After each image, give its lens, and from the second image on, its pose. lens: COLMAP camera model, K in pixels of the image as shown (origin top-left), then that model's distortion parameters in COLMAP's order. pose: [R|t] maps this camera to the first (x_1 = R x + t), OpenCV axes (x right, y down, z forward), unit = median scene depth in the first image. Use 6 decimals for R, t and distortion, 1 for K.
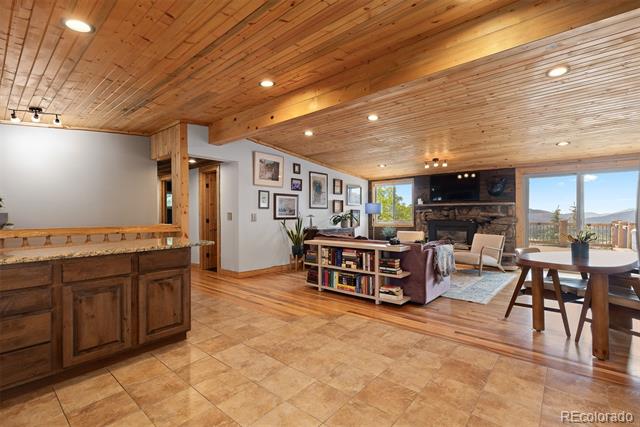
lens RADIAL K [[292.1, 0, 319.8], [0, 292.1, 212.6], [0, 0, 1]] dist [0.013527, -0.003870]
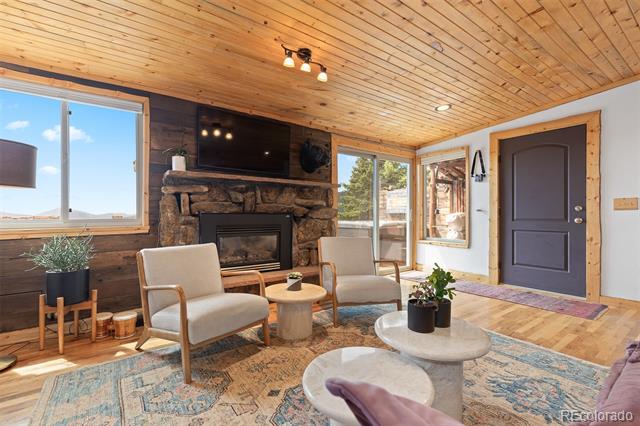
lens RADIAL K [[292.1, 0, 316.7], [0, 292.1, 213.9], [0, 0, 1]] dist [0.013527, -0.003870]
pose [[0.240035, 0.003627, 0.970757, 0.024184], [-0.009232, 0.999956, -0.001453, 0.032312], [-0.970720, -0.008614, 0.240058, 0.924256]]
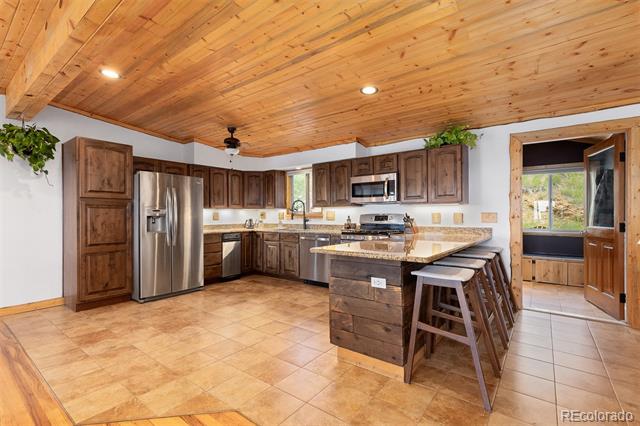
lens RADIAL K [[292.1, 0, 317.9], [0, 292.1, 216.0], [0, 0, 1]] dist [0.013527, -0.003870]
pose [[-0.998652, 0.012042, -0.050496, -0.161341], [0.012197, 0.999922, -0.002763, 0.005285], [0.050459, -0.003375, -0.998720, 0.849566]]
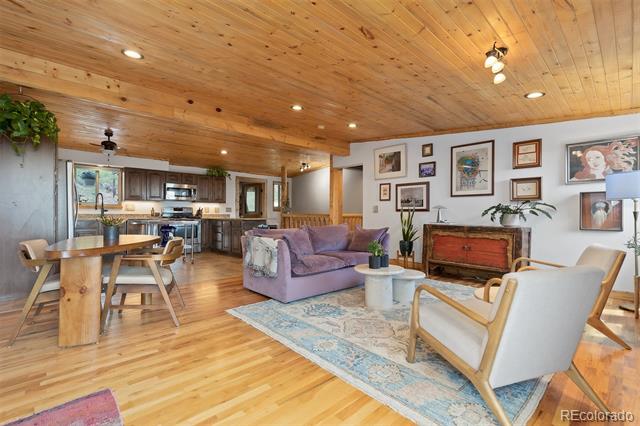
lens RADIAL K [[292.1, 0, 318.0], [0, 292.1, 213.0], [0, 0, 1]] dist [0.013527, -0.003870]
pose [[-0.110662, 0.000169, -0.993858, 0.835577], [0.003796, 0.999993, -0.000253, 0.028218], [0.993851, -0.003801, -0.110662, 0.839508]]
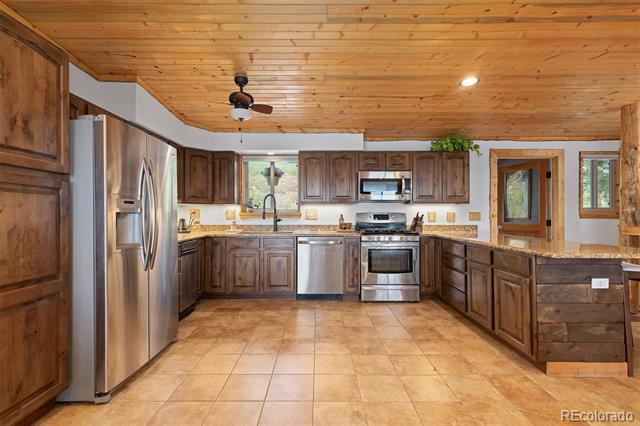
lens RADIAL K [[292.1, 0, 318.1], [0, 292.1, 212.7], [0, 0, 1]] dist [0.013527, -0.003870]
pose [[-0.761985, 0.003180, -0.647586, 0.227795], [0.008310, 0.999954, -0.004868, 0.001901], [0.647541, -0.009090, -0.761977, 0.547728]]
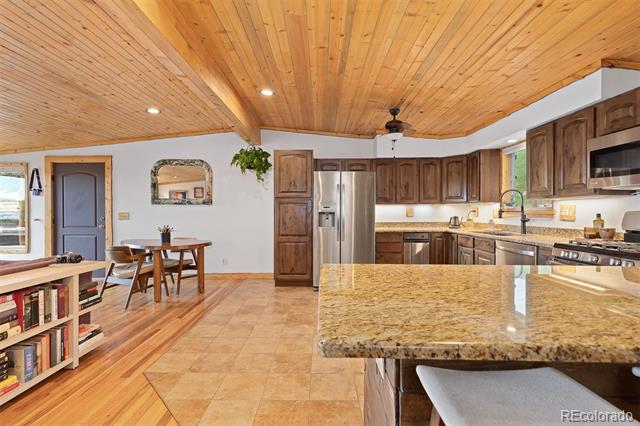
lens RADIAL K [[292.1, 0, 318.2], [0, 292.1, 212.7], [0, 0, 1]] dist [0.013527, -0.003870]
pose [[-0.642820, 0.005036, 0.766001, -0.358032], [0.000916, 0.999983, -0.005806, 0.004233], [-0.766017, -0.003030, -0.642813, 0.631410]]
